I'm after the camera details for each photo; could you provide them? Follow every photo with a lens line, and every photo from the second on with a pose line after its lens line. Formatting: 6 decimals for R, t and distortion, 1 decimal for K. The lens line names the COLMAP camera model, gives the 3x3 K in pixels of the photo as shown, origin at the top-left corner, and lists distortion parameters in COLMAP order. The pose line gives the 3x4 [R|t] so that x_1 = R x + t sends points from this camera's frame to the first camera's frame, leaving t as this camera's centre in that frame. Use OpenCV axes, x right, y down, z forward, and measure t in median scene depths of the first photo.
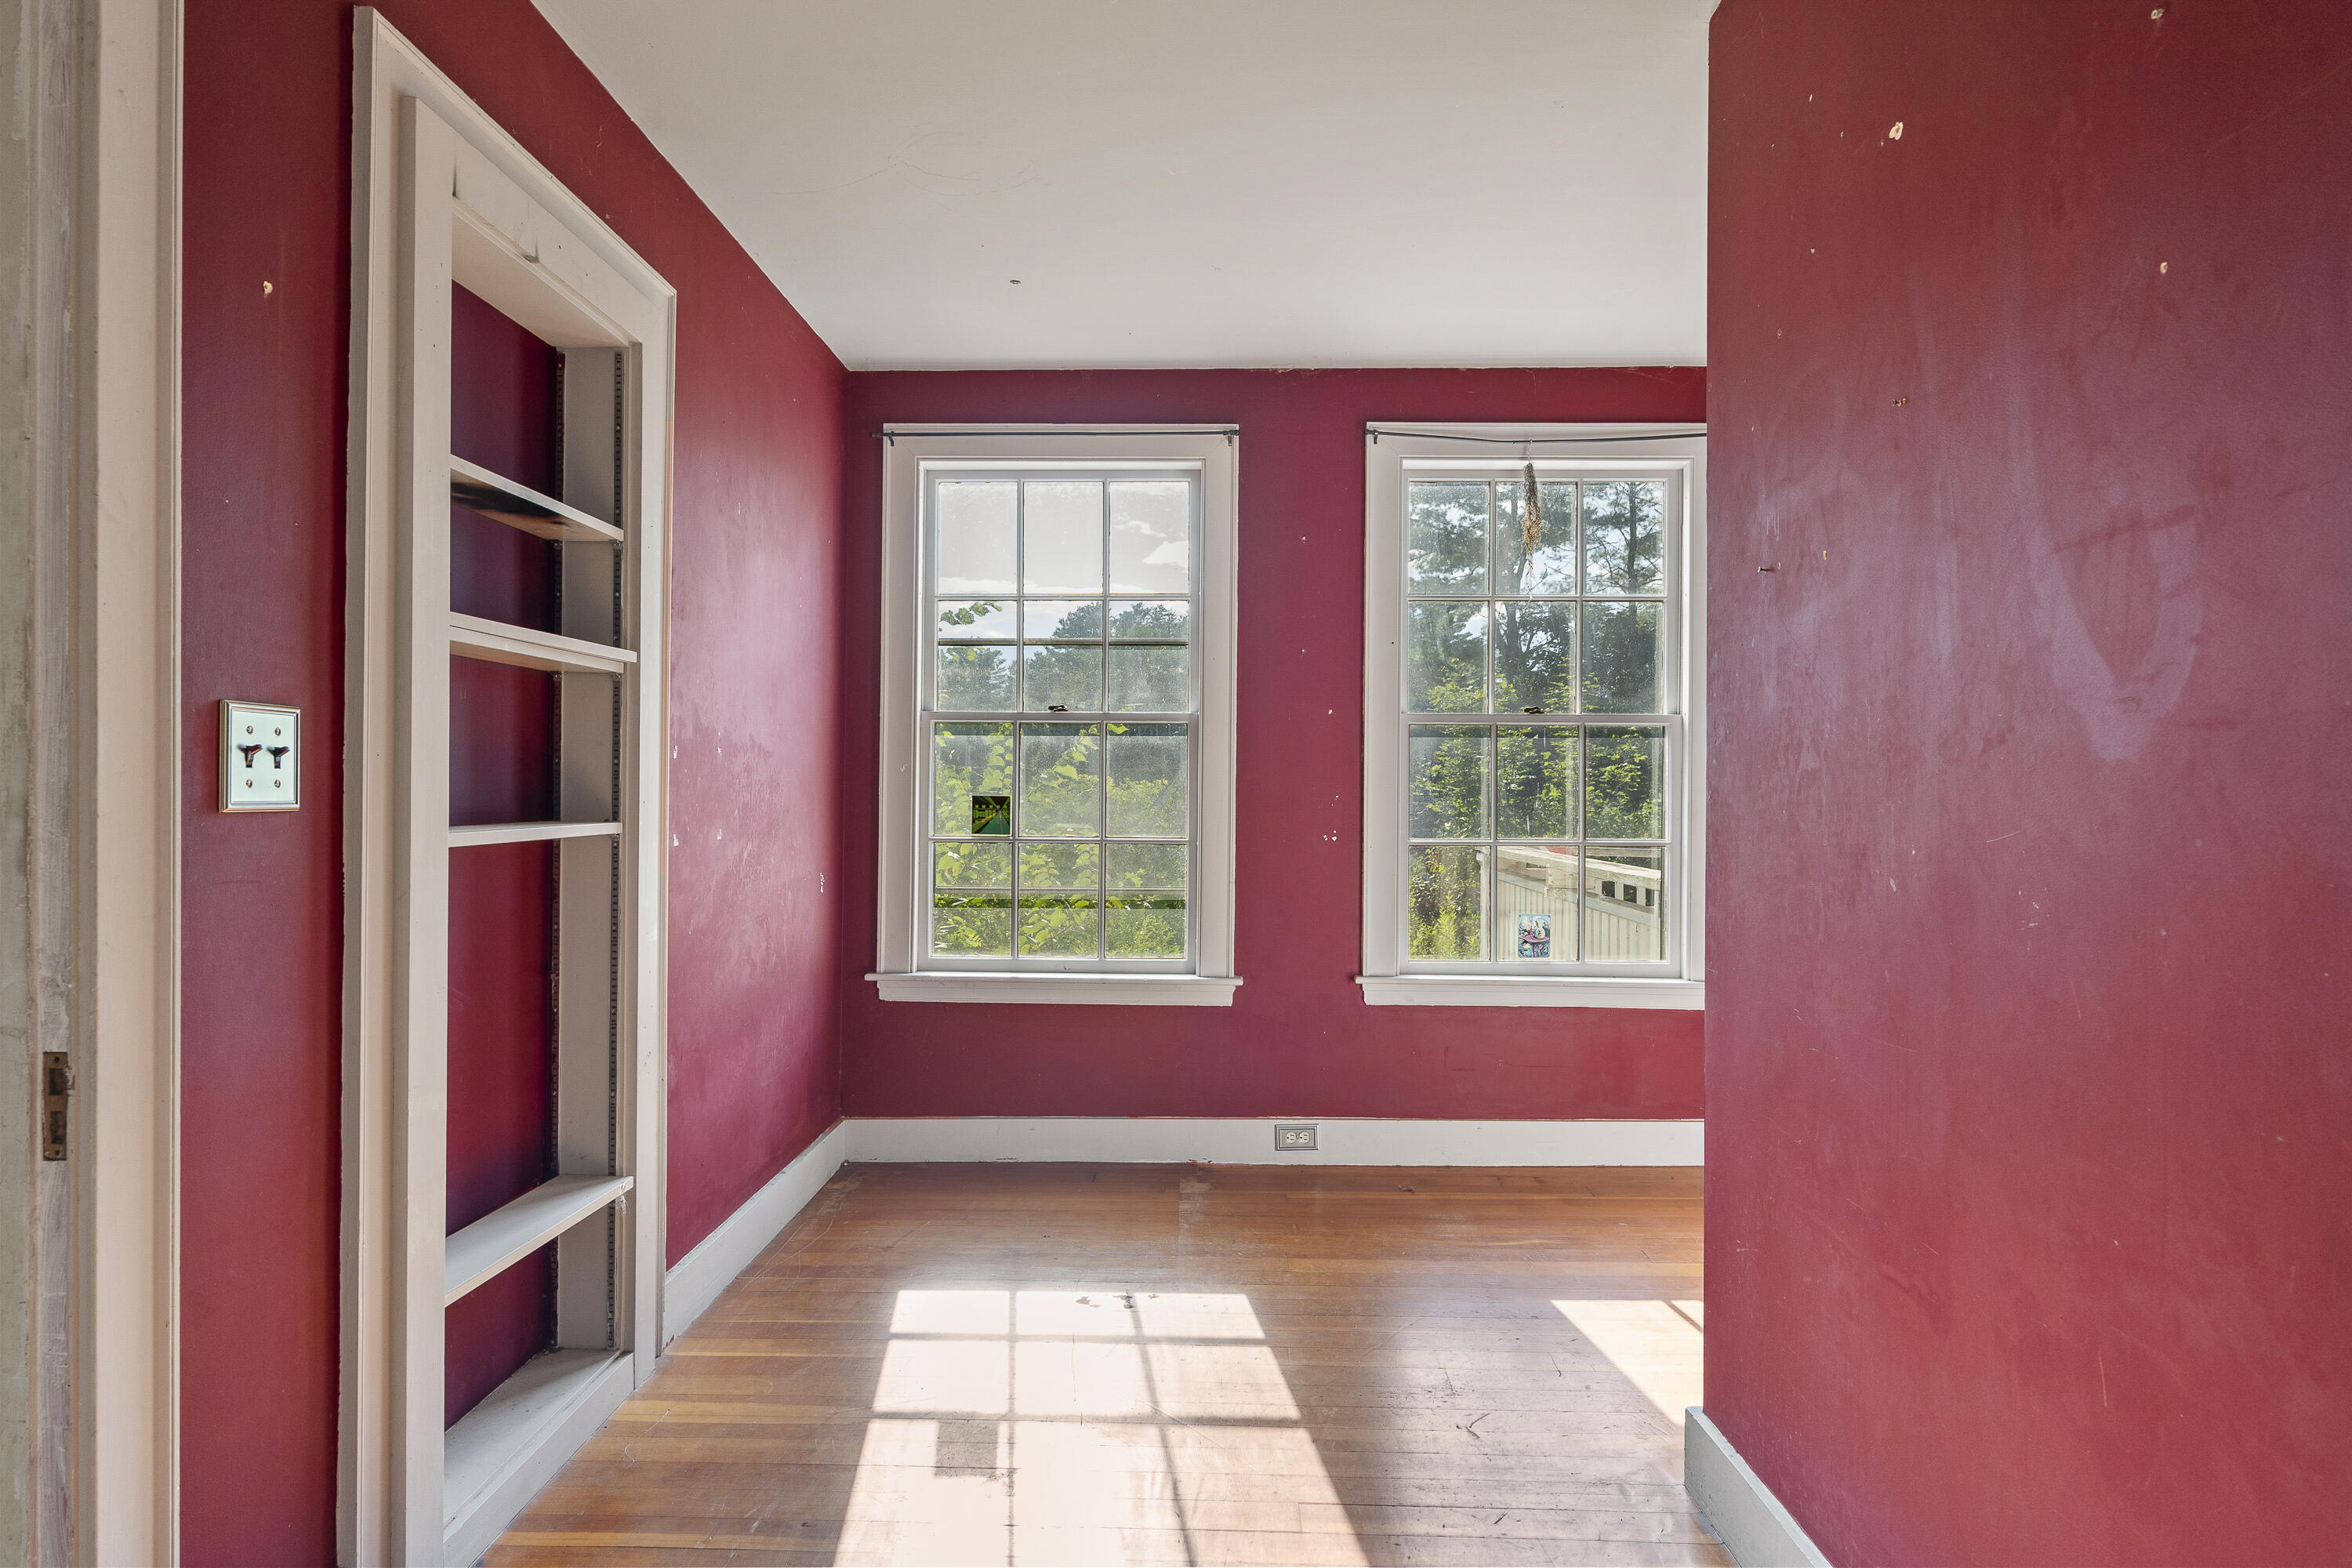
lens RADIAL K [[1351.0, 0, 1176.1], [0, 1351.0, 785.3], [0, 0, 1]] dist [-0.004164, -0.001964]
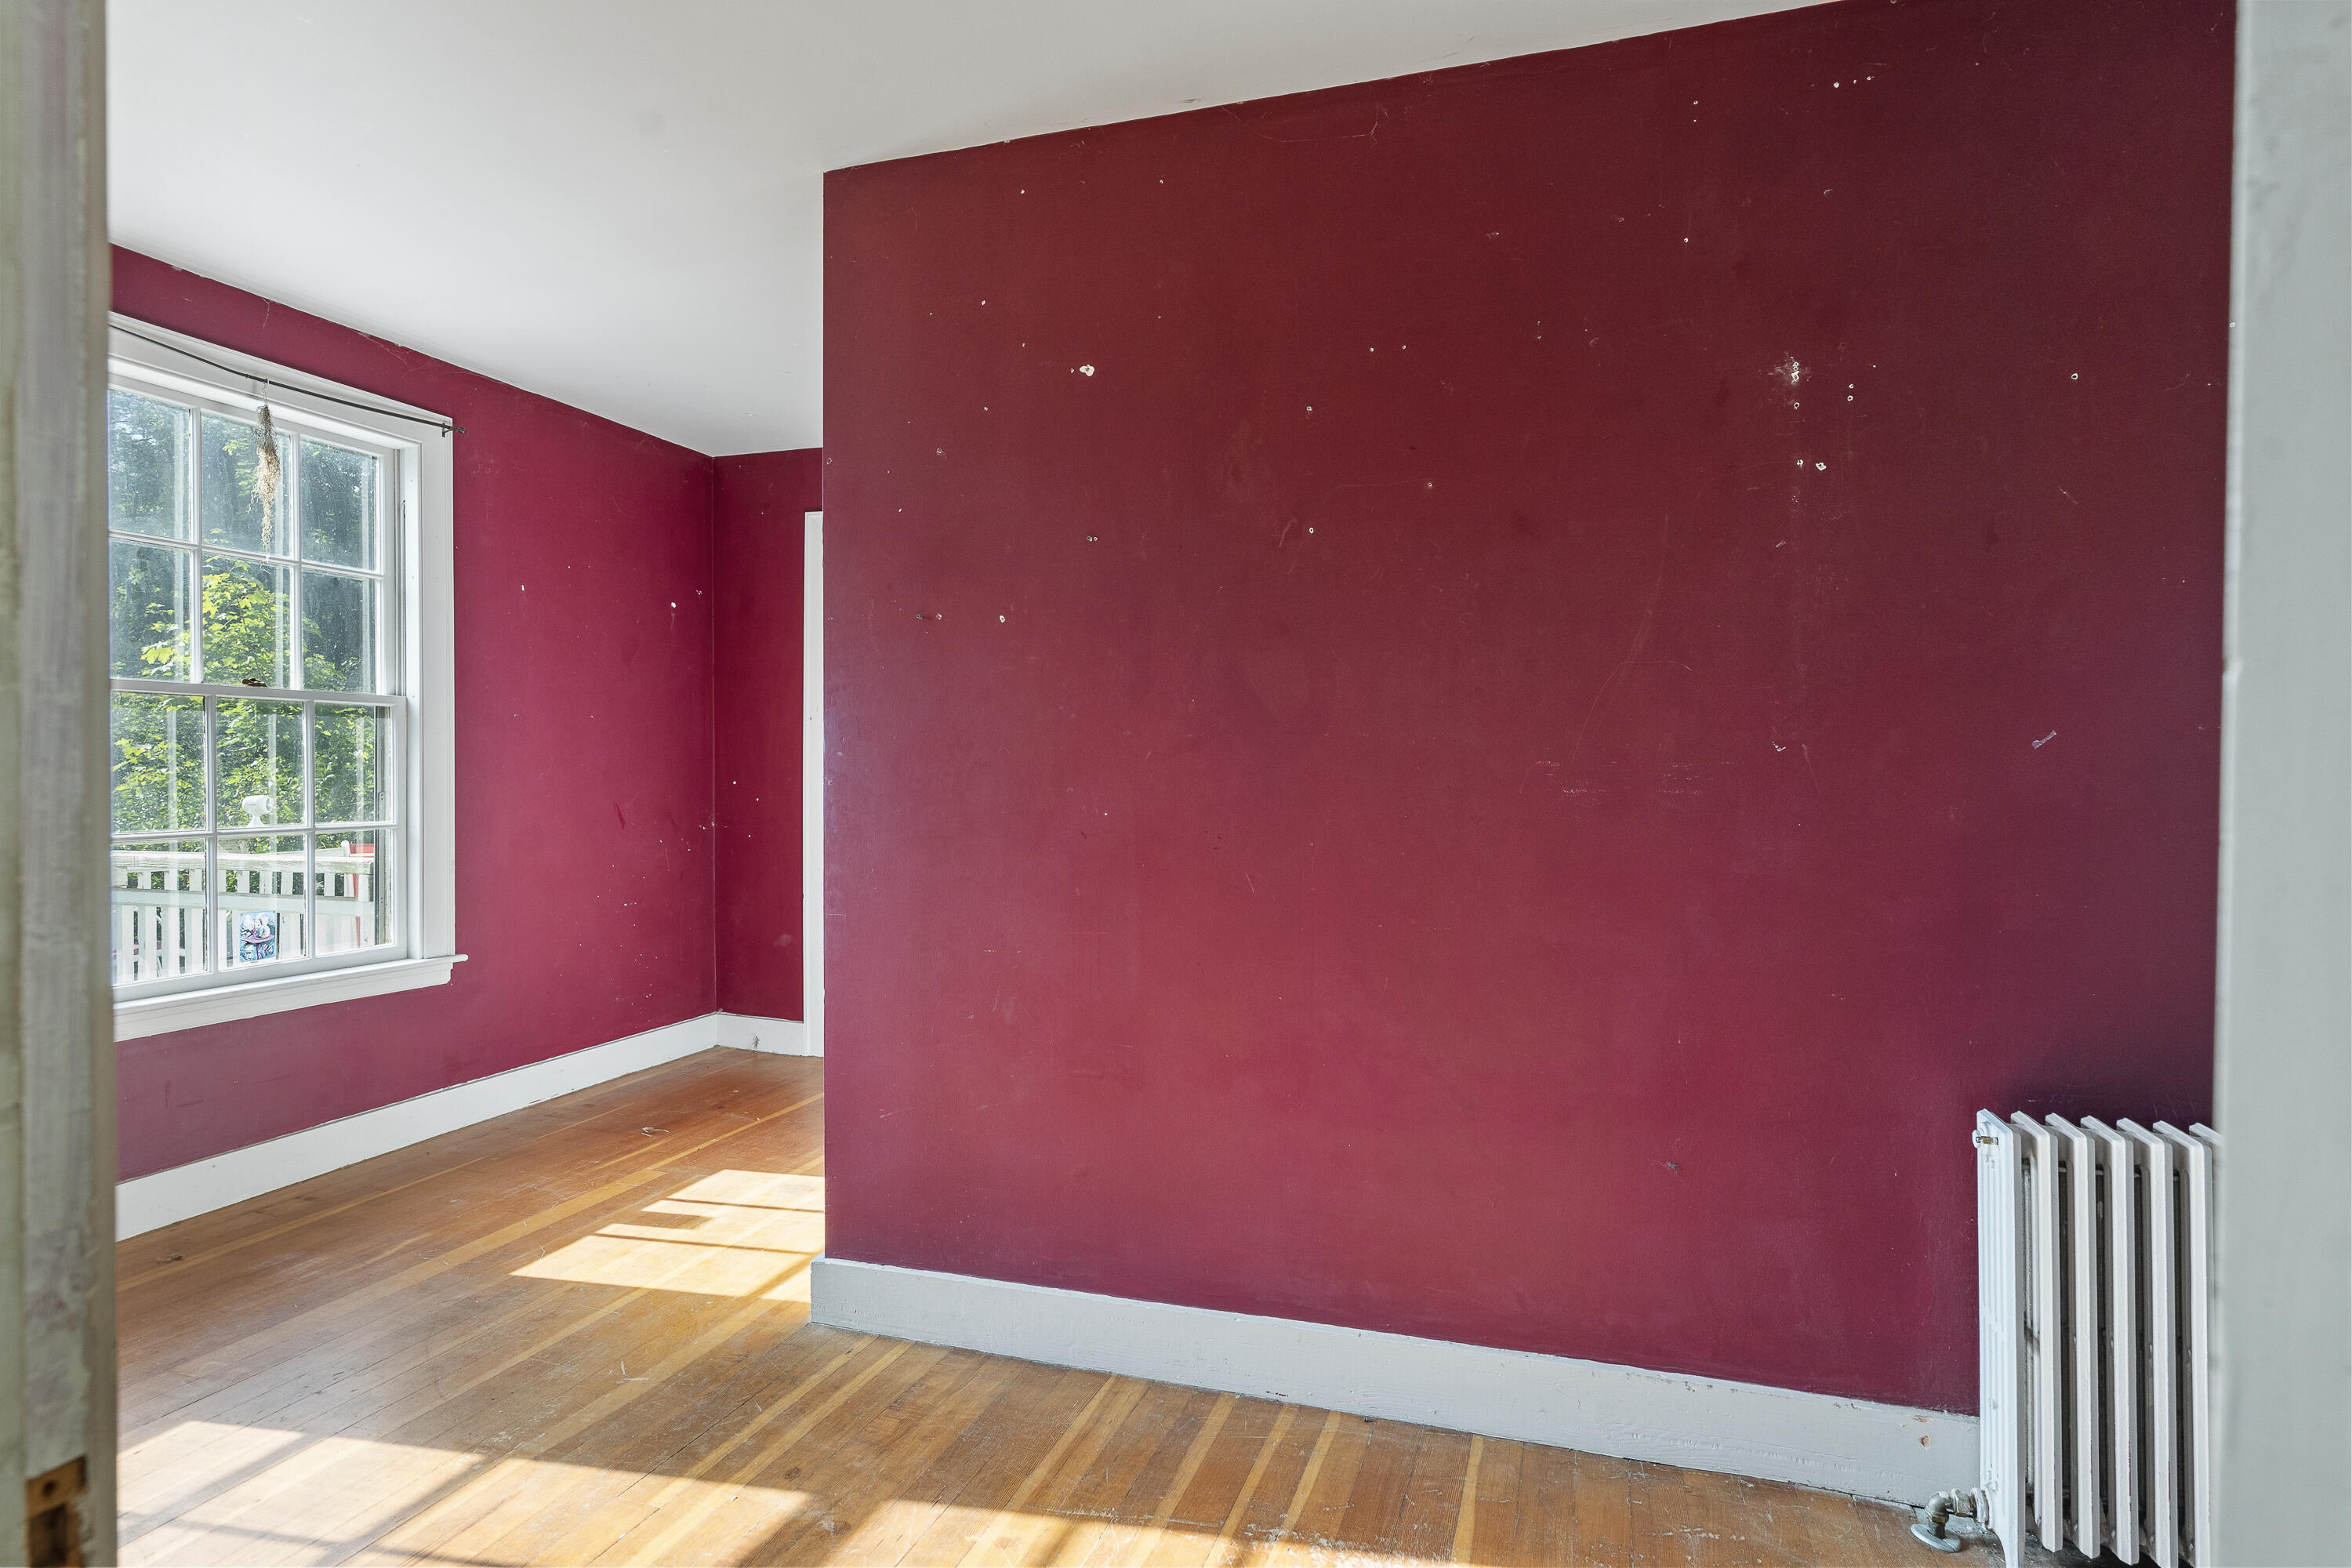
lens RADIAL K [[1260.4, 0, 1171.8], [0, 1260.4, 778.3], [0, 0, 1]] dist [-0.002993, 0.000024]
pose [[0.288845, -0.012939, 0.957288, -0.409389], [-0.002789, 0.999893, 0.014356, -0.006962], [-0.957372, -0.006816, 0.288778, 0.210497]]
